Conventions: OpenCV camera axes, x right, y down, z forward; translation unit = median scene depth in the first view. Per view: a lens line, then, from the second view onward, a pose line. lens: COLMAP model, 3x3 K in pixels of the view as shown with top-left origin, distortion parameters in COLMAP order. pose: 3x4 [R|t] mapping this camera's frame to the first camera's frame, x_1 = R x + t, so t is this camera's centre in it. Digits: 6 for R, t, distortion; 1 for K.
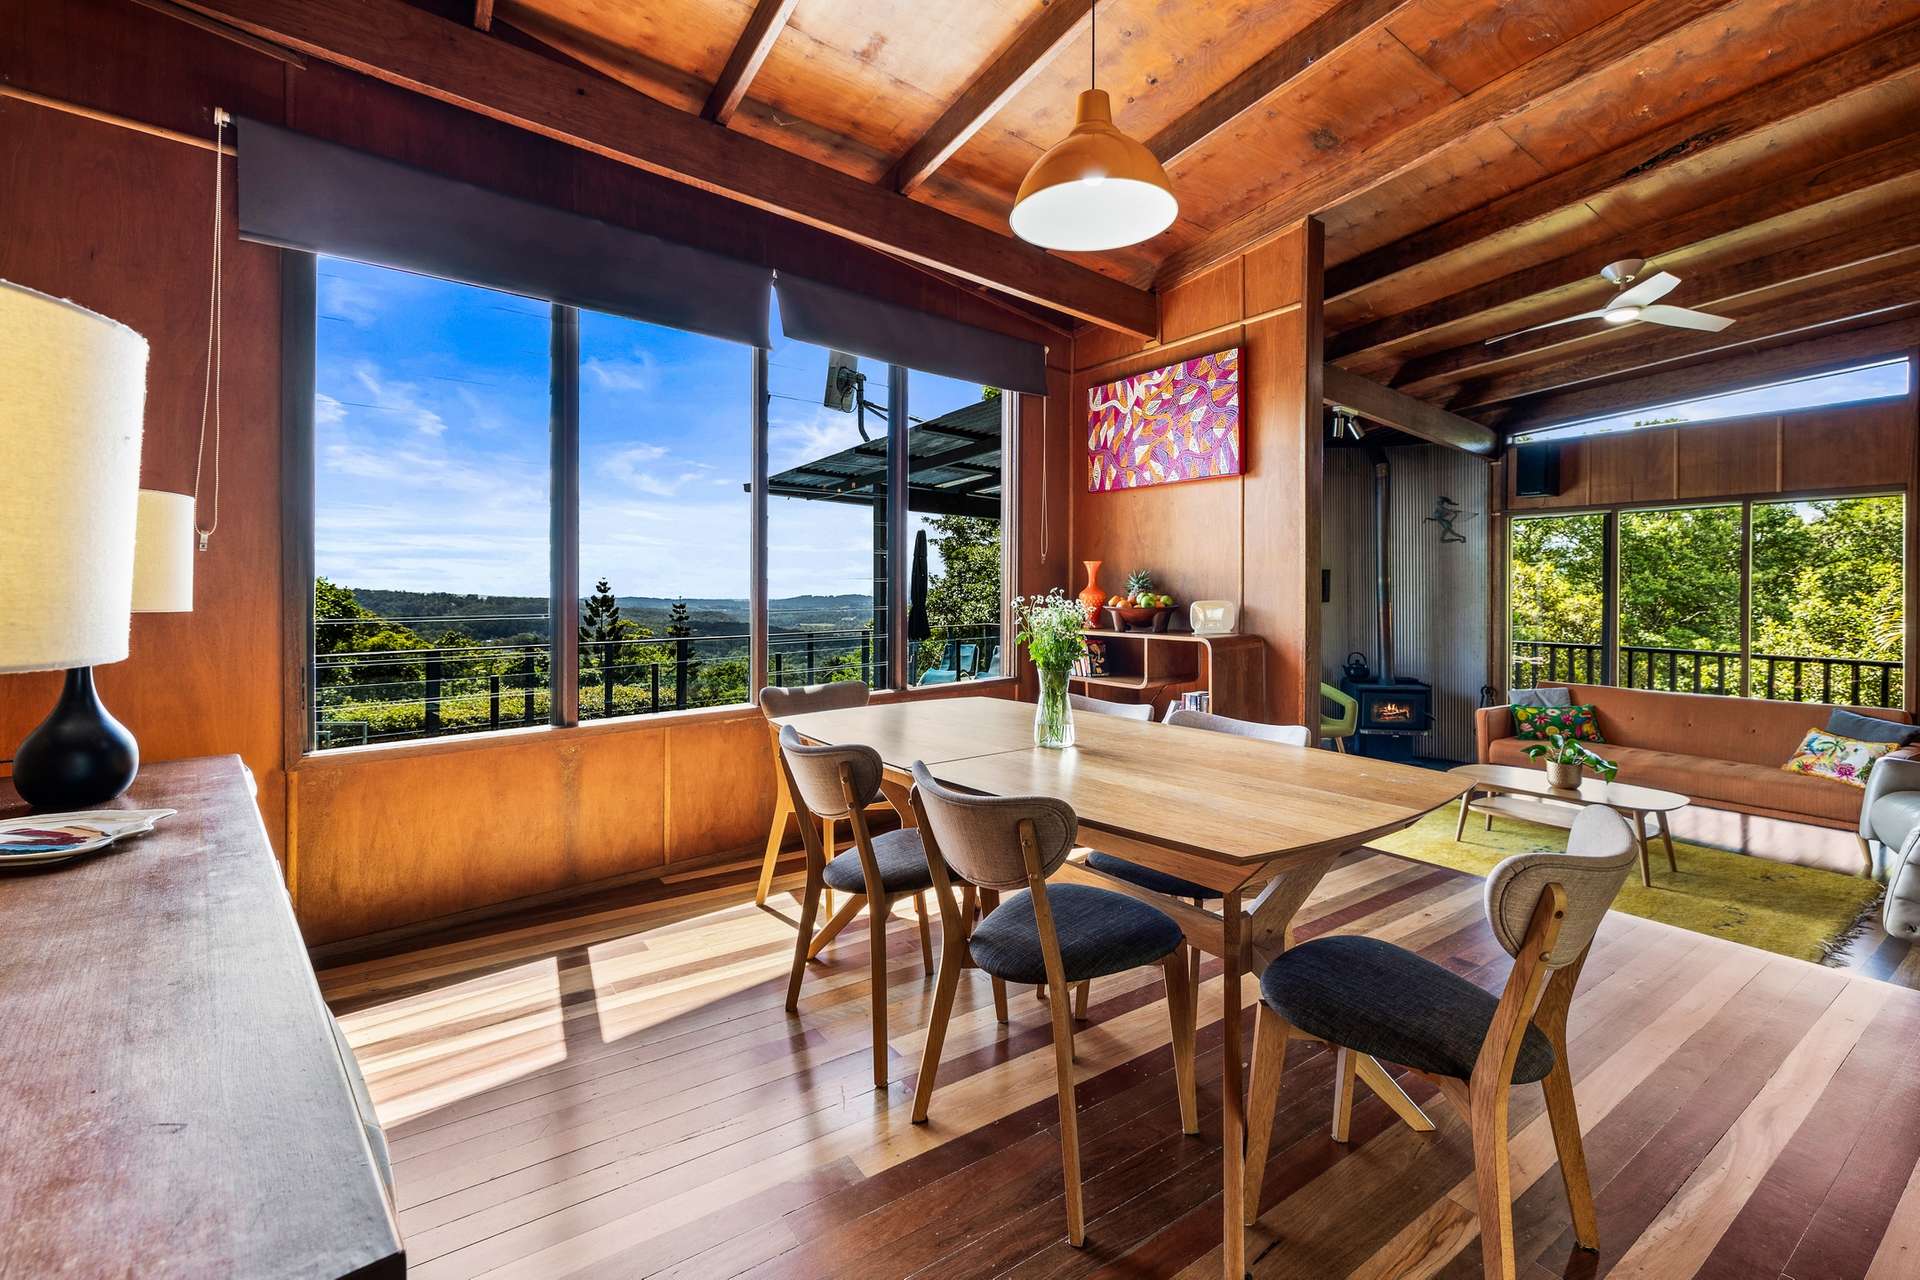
lens RADIAL K [[845.5, 0, 981.4], [0, 845.5, 618.0], [0, 0, 1]] dist [0.011433, 0.000363]
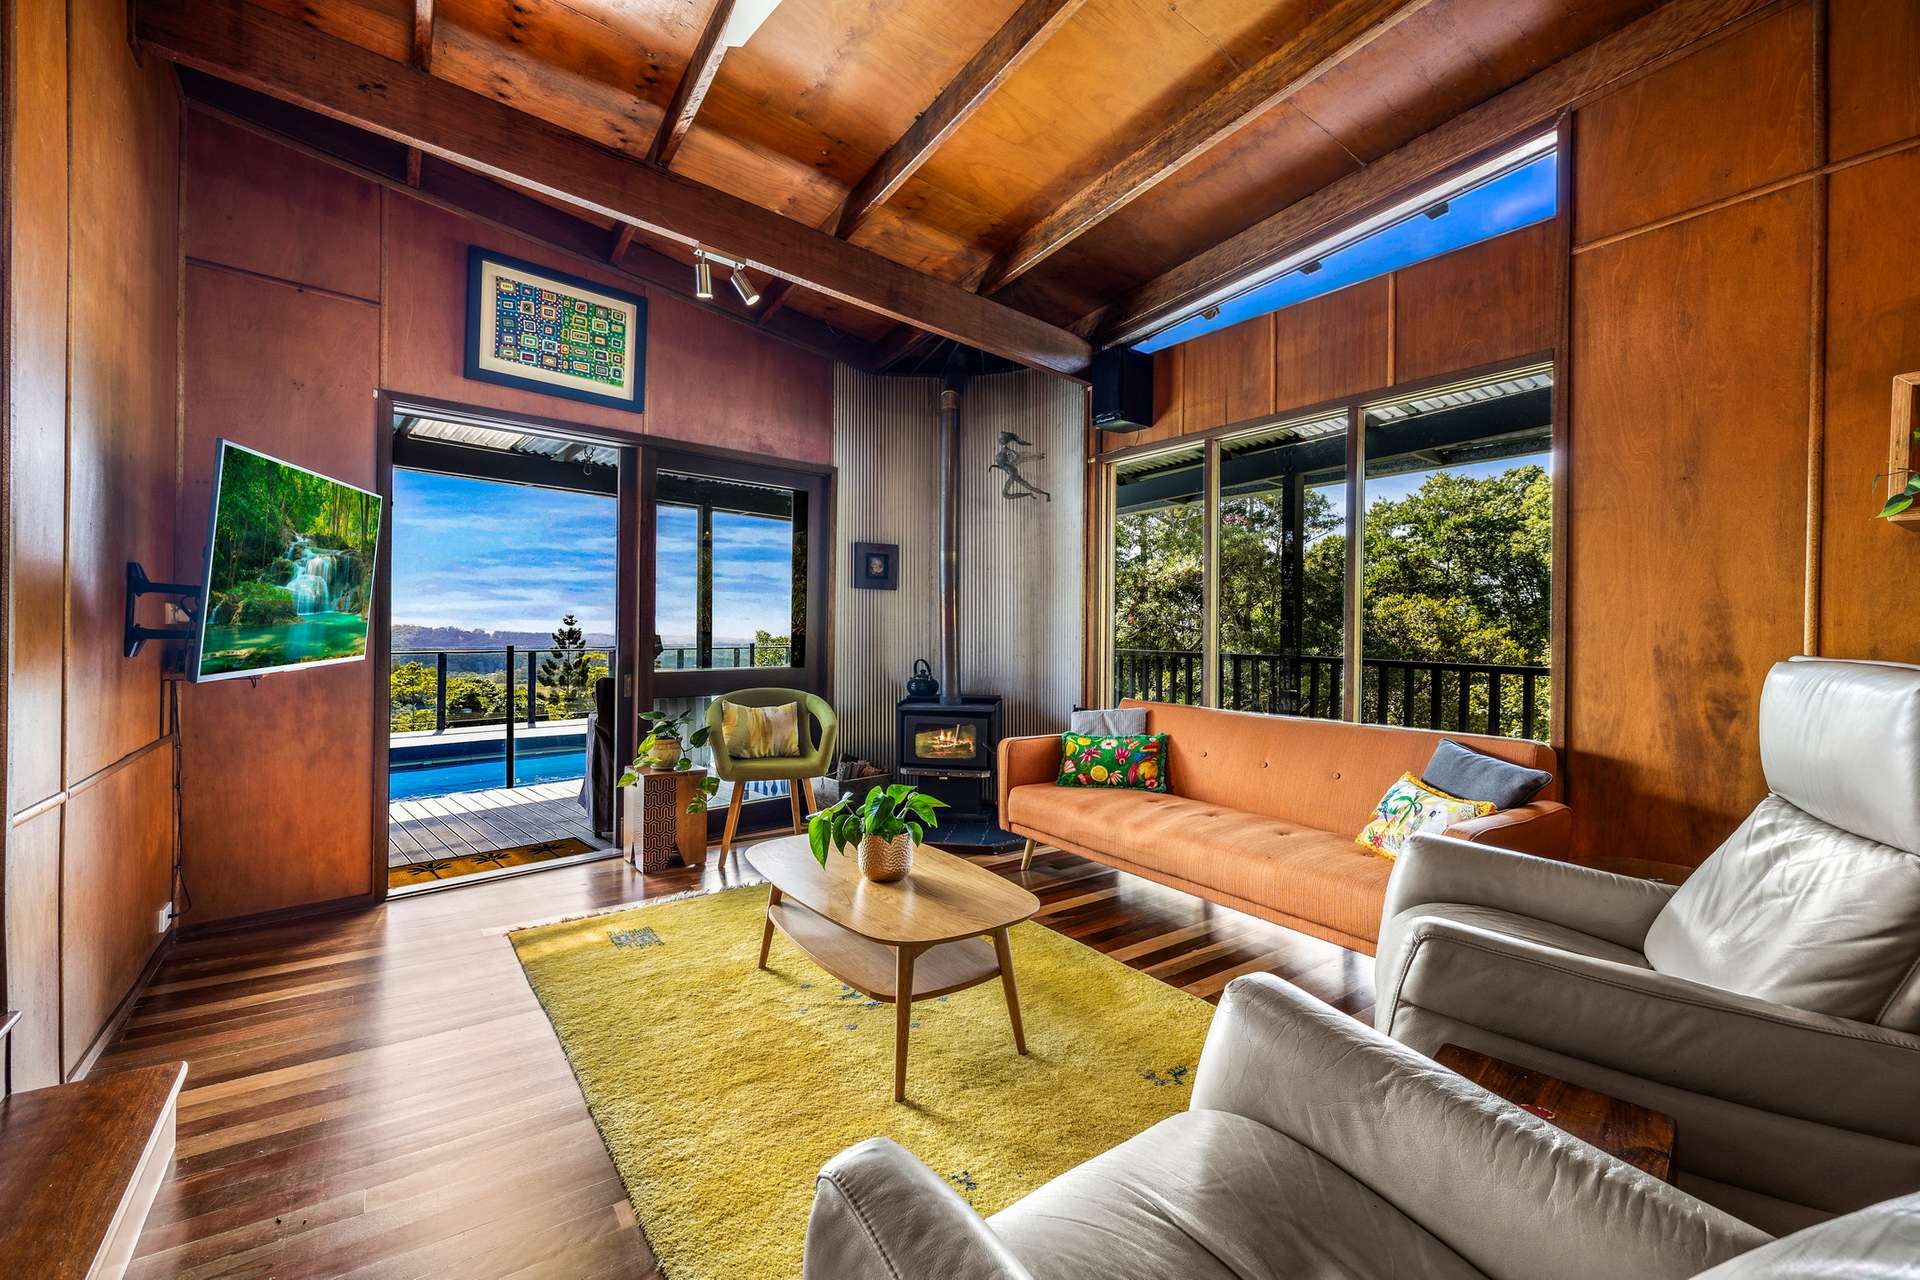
lens RADIAL K [[816.3, 0, 960.0], [0, 816.3, 640.0], [0, 0, 1]] dist [-0.002749, -0.000055]
pose [[0.999957, 0.008917, -0.002657, 0.528748], [-0.008969, 0.999751, -0.020415, 0.042117], [0.002474, 0.020438, 0.999788, 0.350453]]
